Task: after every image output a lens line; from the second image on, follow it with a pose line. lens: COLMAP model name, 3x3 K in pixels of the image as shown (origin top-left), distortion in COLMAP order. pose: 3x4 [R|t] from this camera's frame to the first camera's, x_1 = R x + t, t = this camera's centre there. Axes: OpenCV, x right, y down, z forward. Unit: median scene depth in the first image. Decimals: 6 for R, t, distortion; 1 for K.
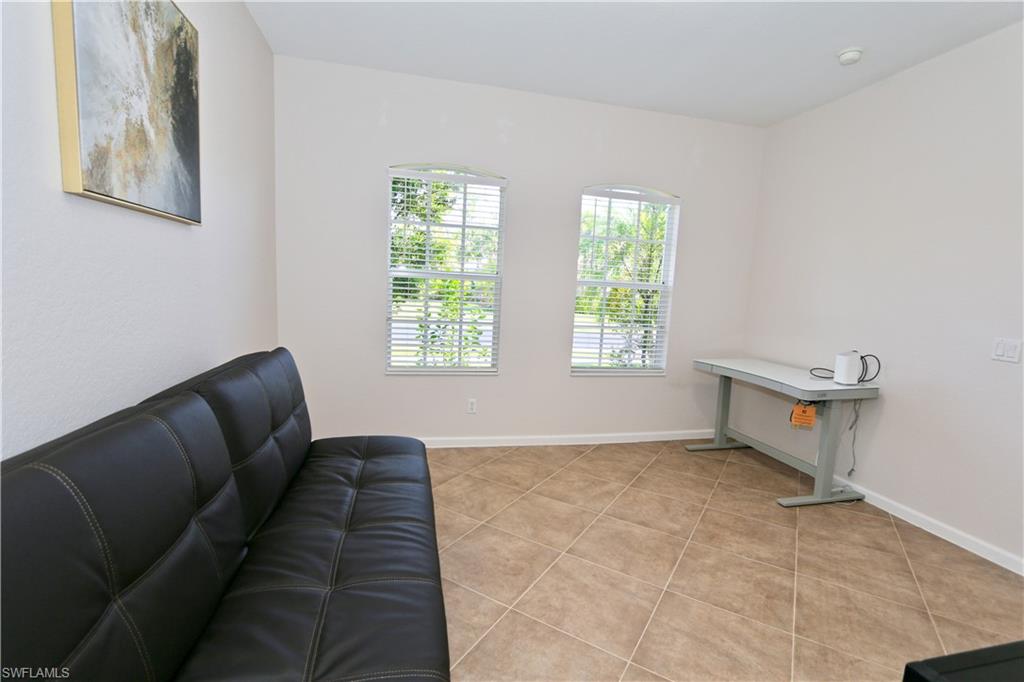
lens RADIAL K [[468.3, 0, 510.0], [0, 468.3, 340.7], [0, 0, 1]] dist [0.002425, 0.000262]
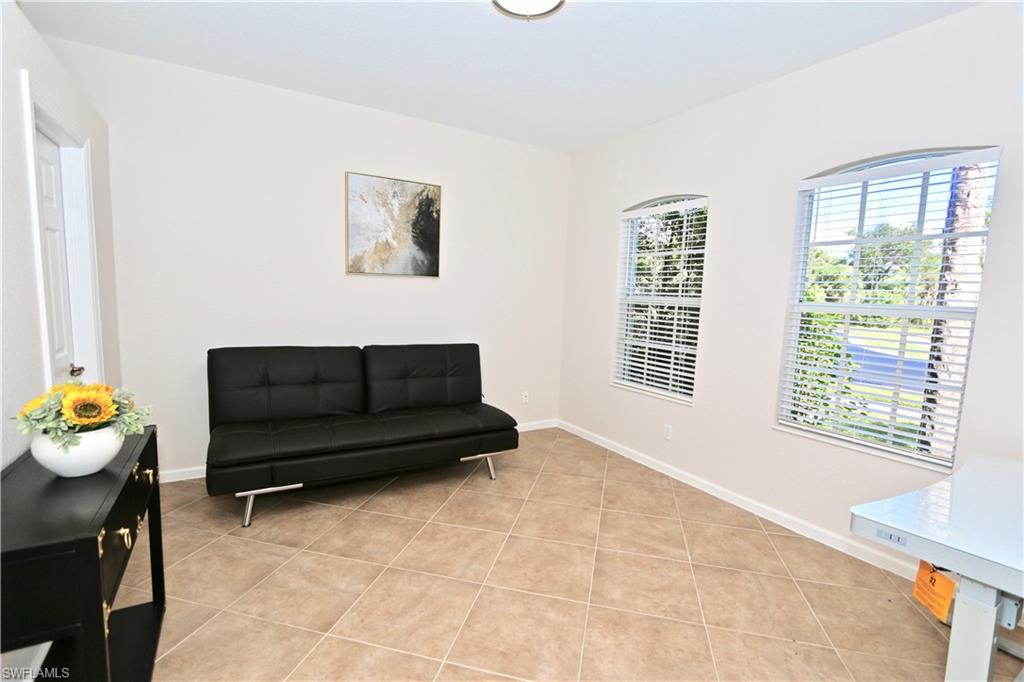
lens RADIAL K [[468.3, 0, 504.7], [0, 468.3, 343.7], [0, 0, 1]] dist [0.002425, 0.000262]
pose [[0.289124, 0.053805, -0.955778, 0.945190], [-0.118255, 0.992779, 0.020115, -0.024759], [0.949959, 0.107210, 0.293399, 0.484556]]
